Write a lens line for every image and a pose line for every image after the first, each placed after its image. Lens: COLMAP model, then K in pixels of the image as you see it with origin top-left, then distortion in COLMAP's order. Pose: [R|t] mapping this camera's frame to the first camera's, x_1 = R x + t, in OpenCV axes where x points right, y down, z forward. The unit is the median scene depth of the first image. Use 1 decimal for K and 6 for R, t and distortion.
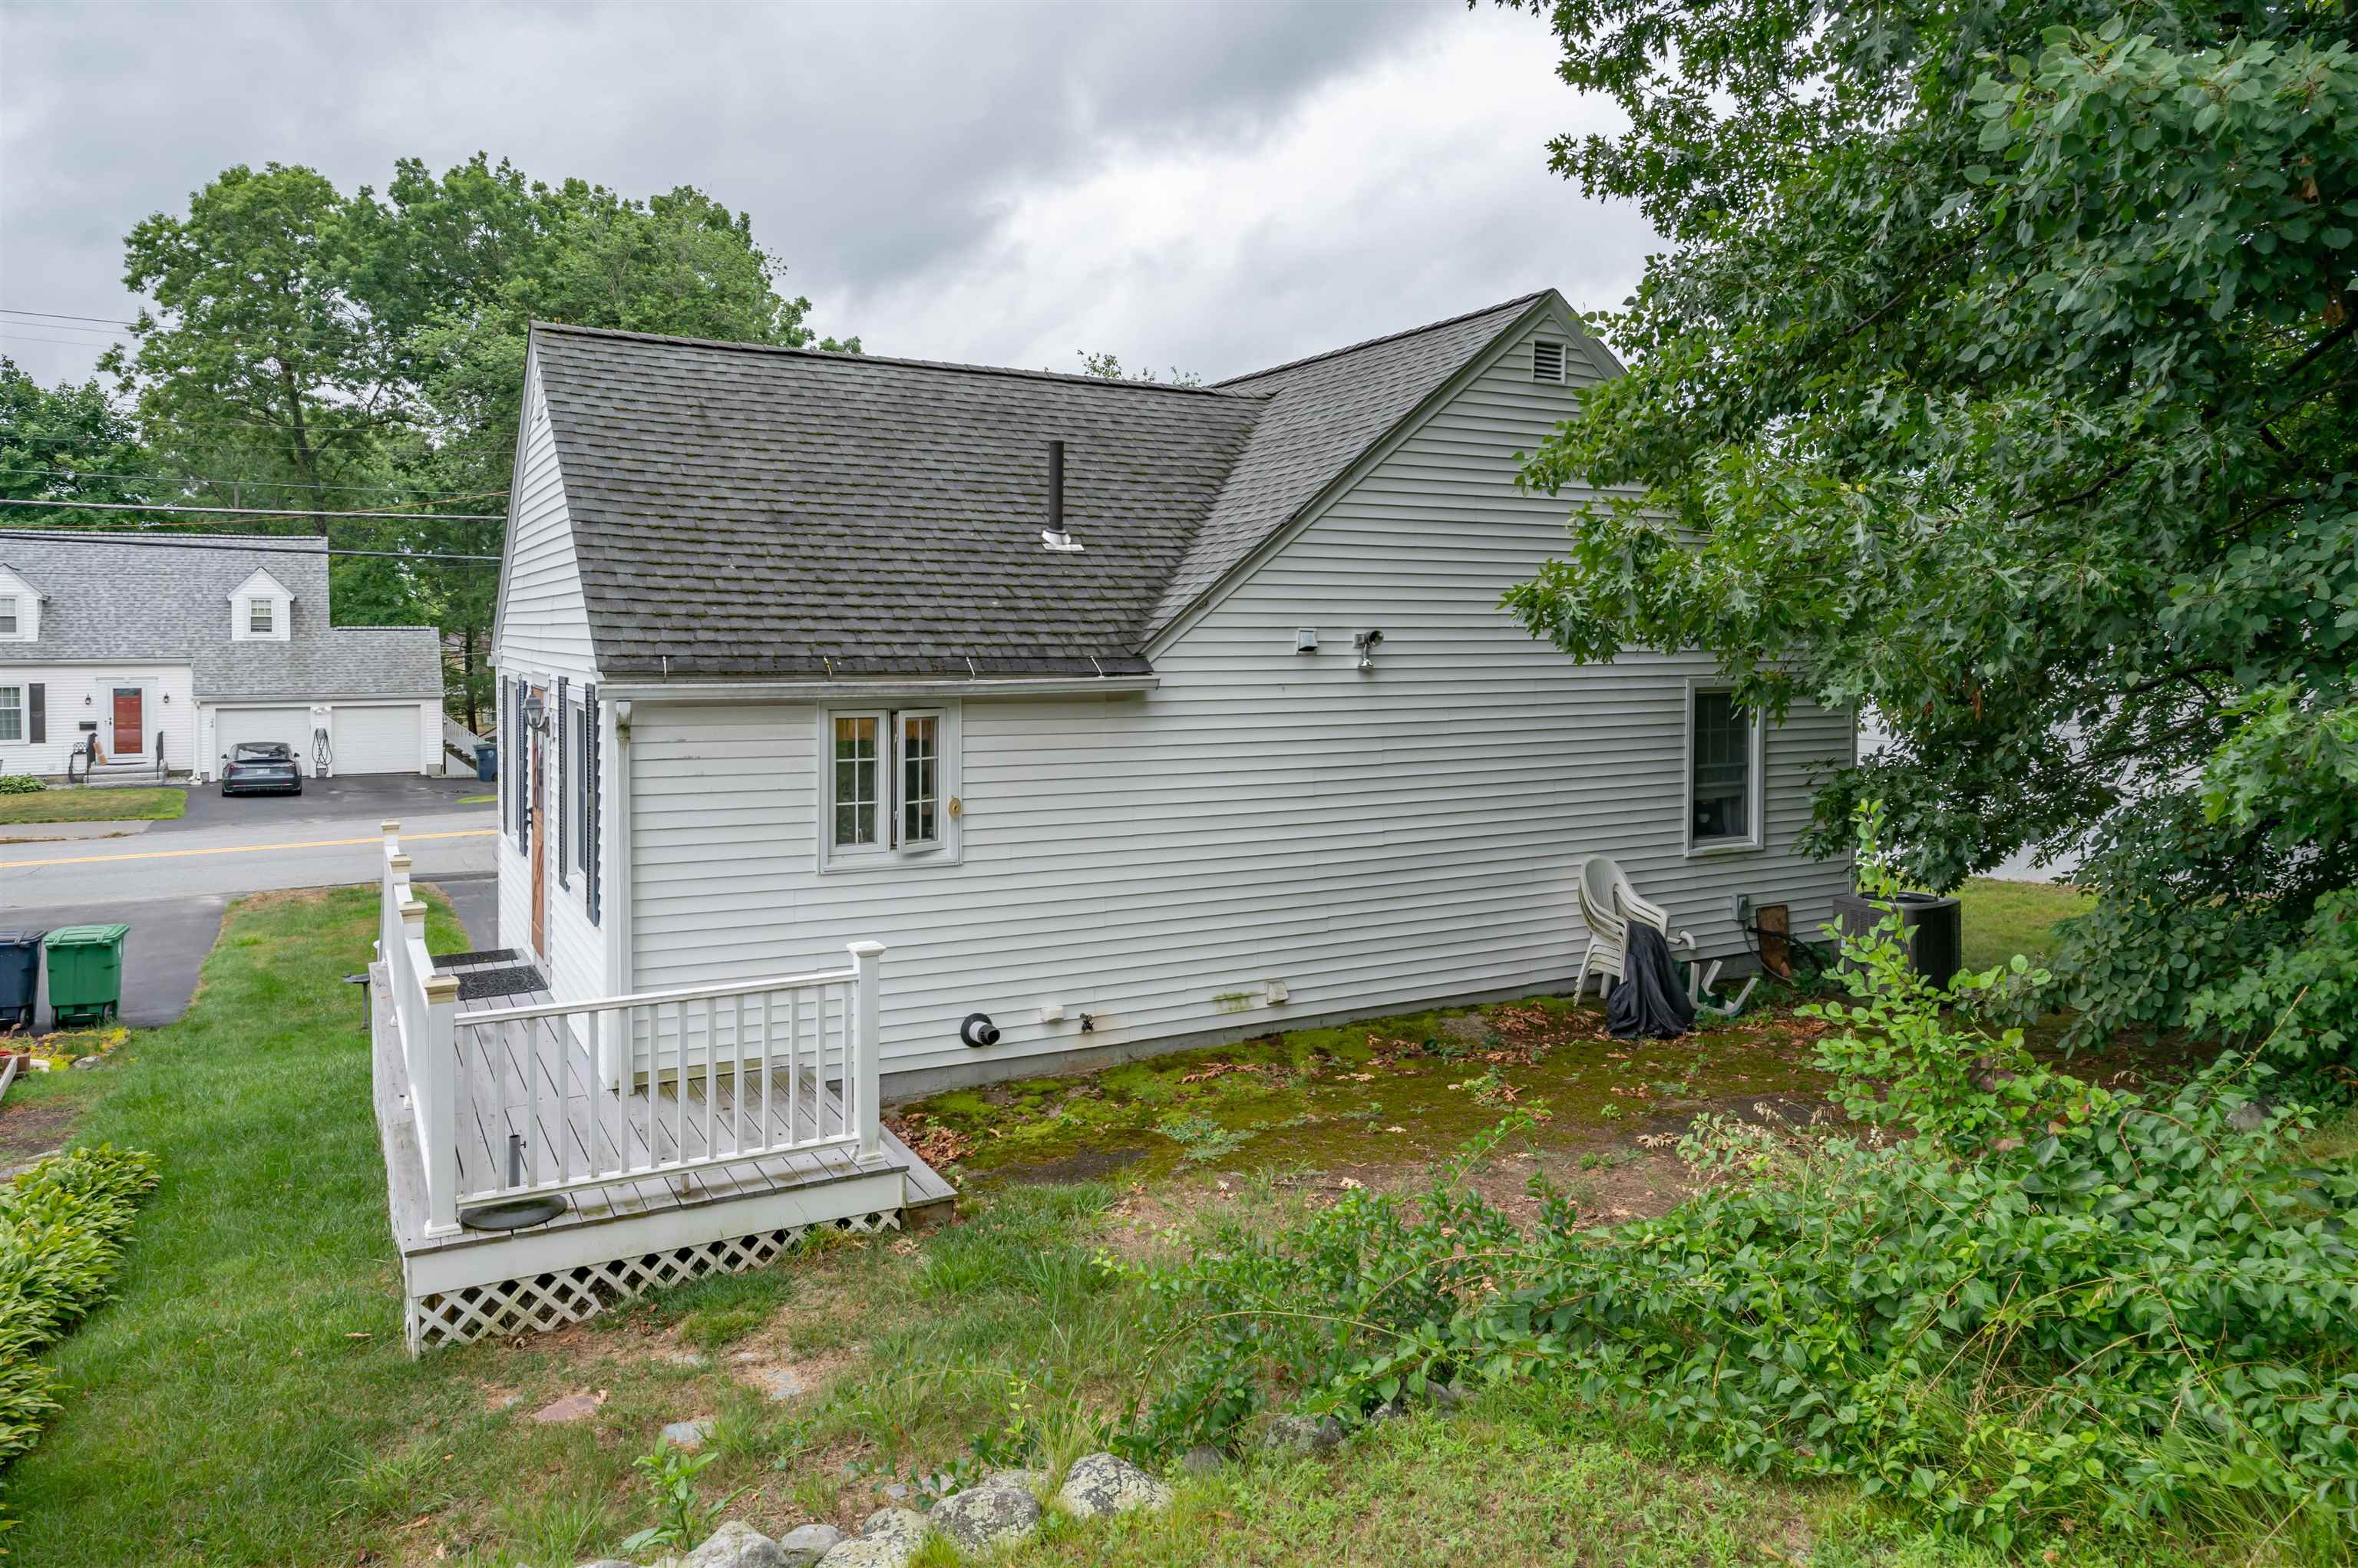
lens RADIAL K [[1504.2, 0, 1177.3], [0, 1504.2, 670.8], [0, 0, 1]] dist [-0.004618, -0.000846]
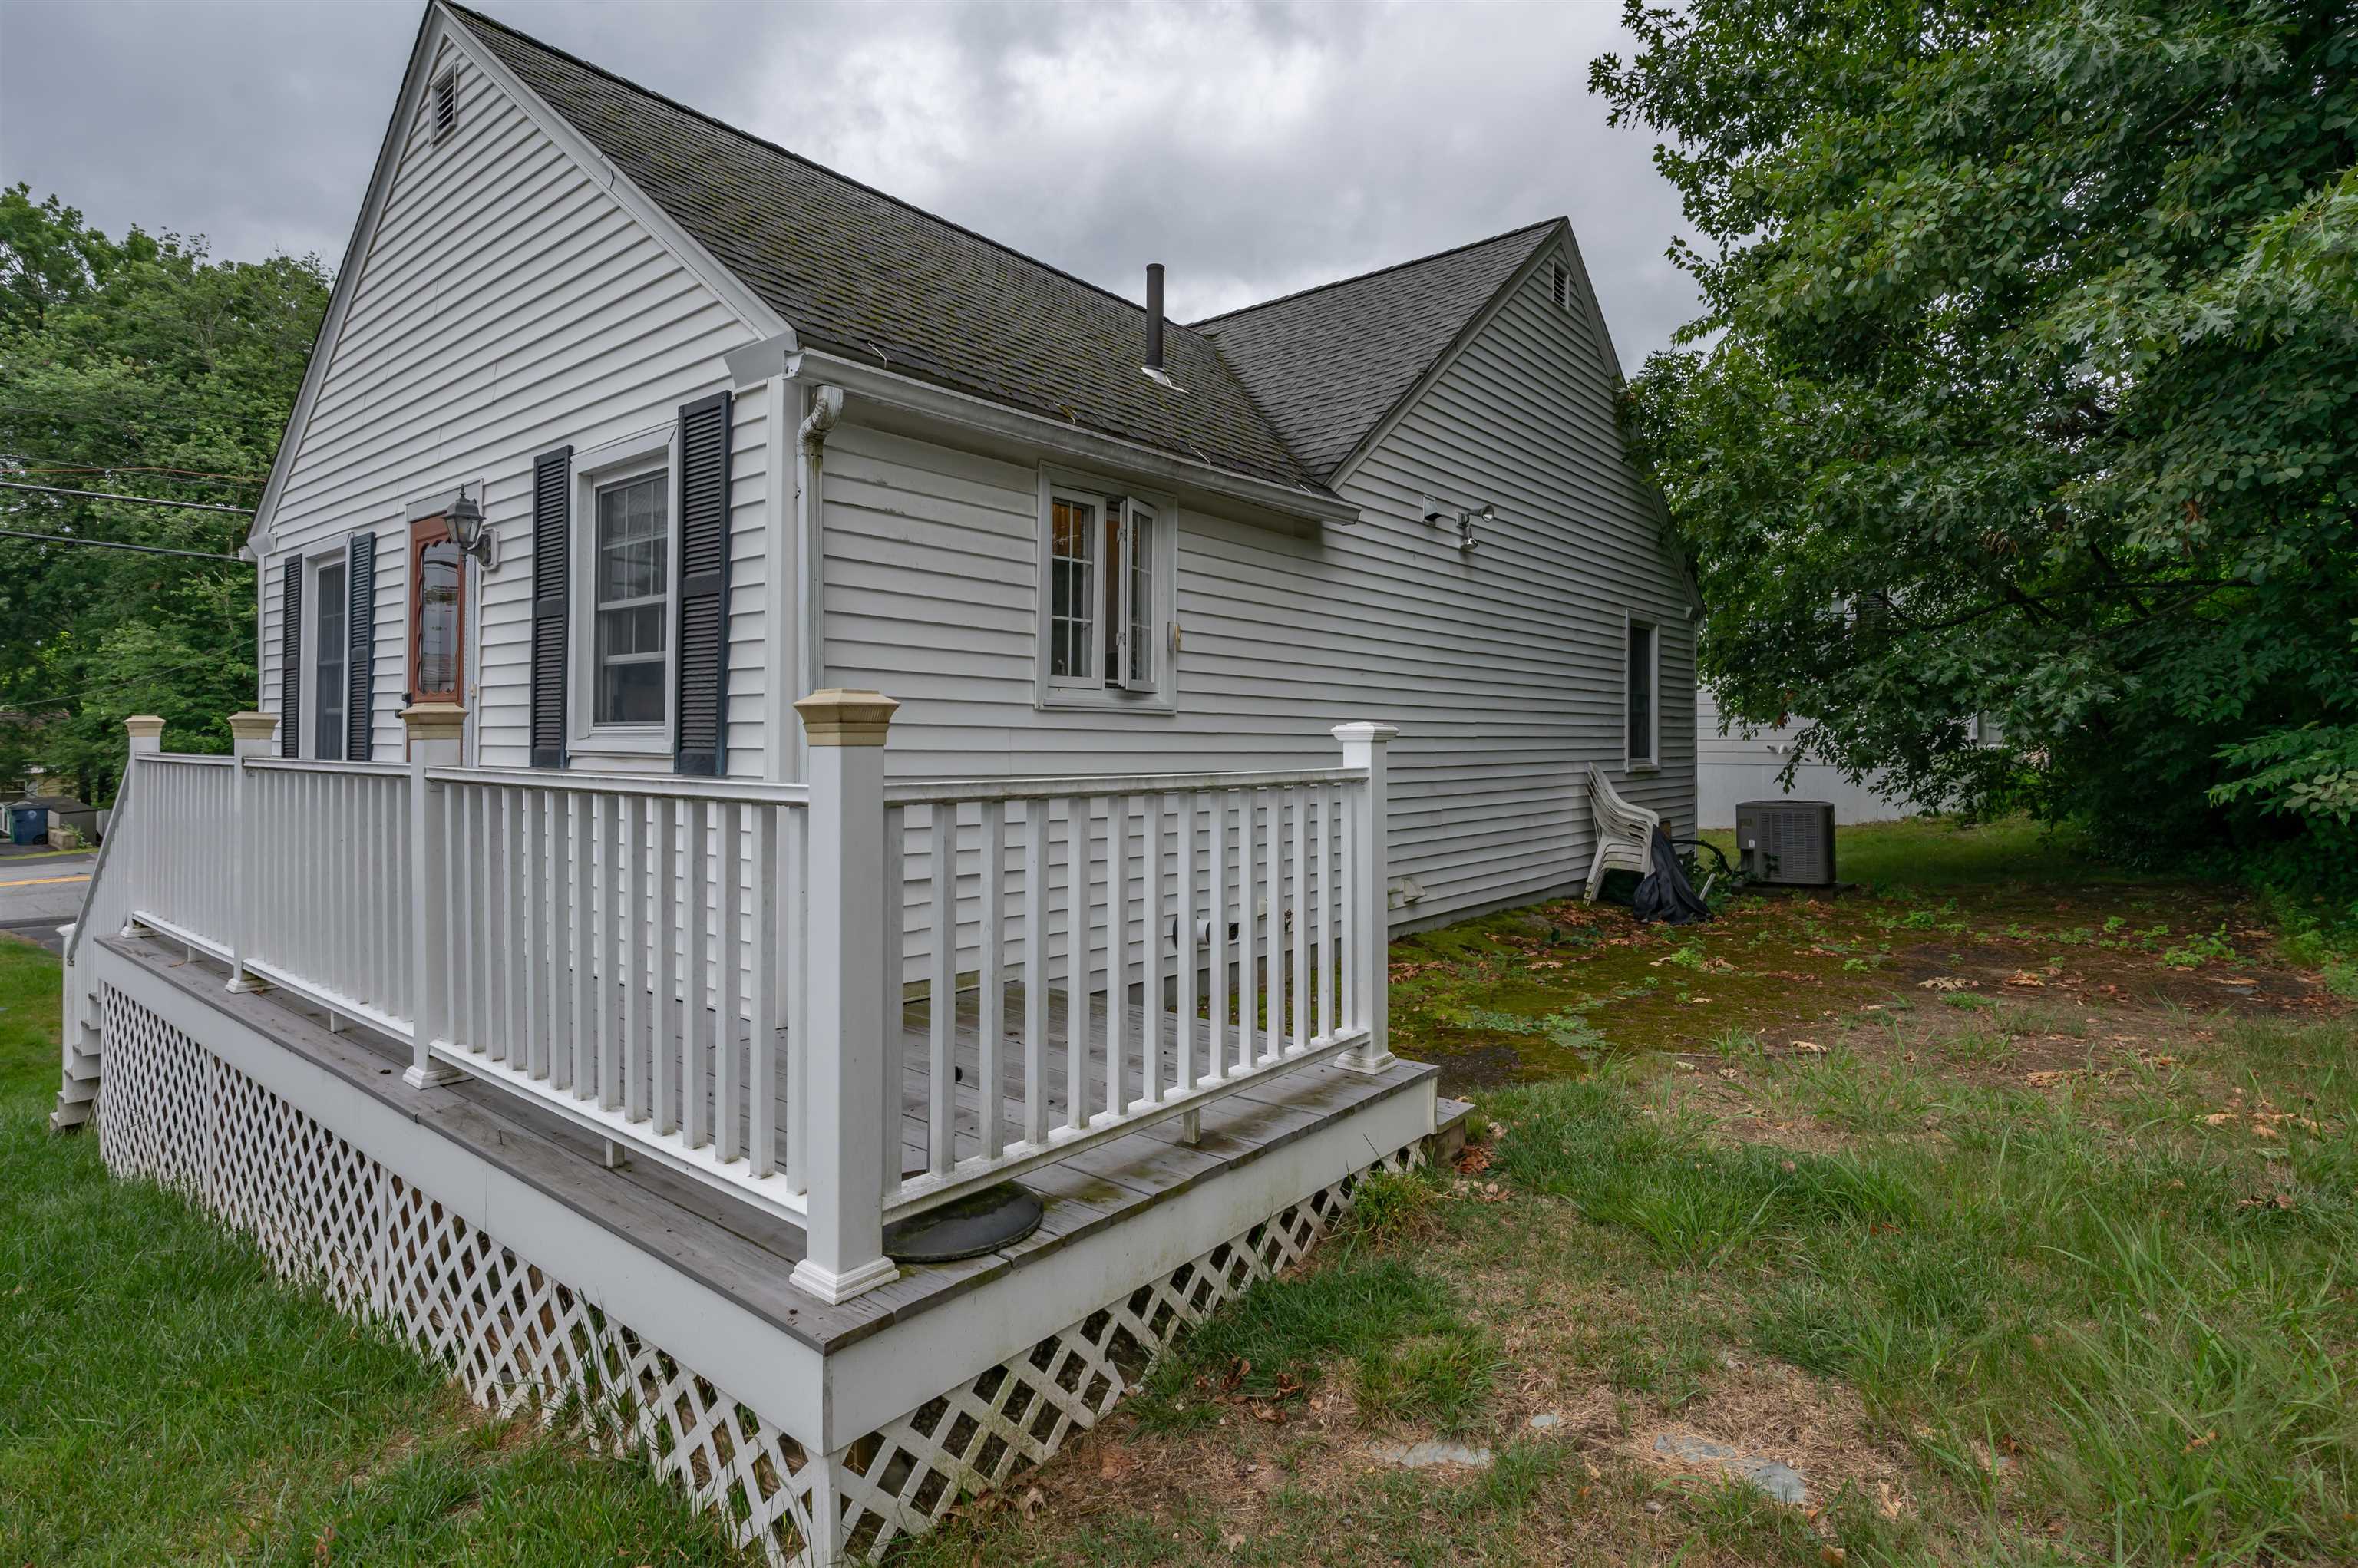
lens RADIAL K [[1151.3, 0, 1164.5], [0, 1151.3, 735.5], [0, 0, 1]] dist [-0.001831, 0.001240]
pose [[0.929595, 0.006257, 0.368530, -0.488042], [0.004930, 0.999555, -0.029407, 0.208387], [-0.368550, 0.029153, 0.929151, 0.601895]]
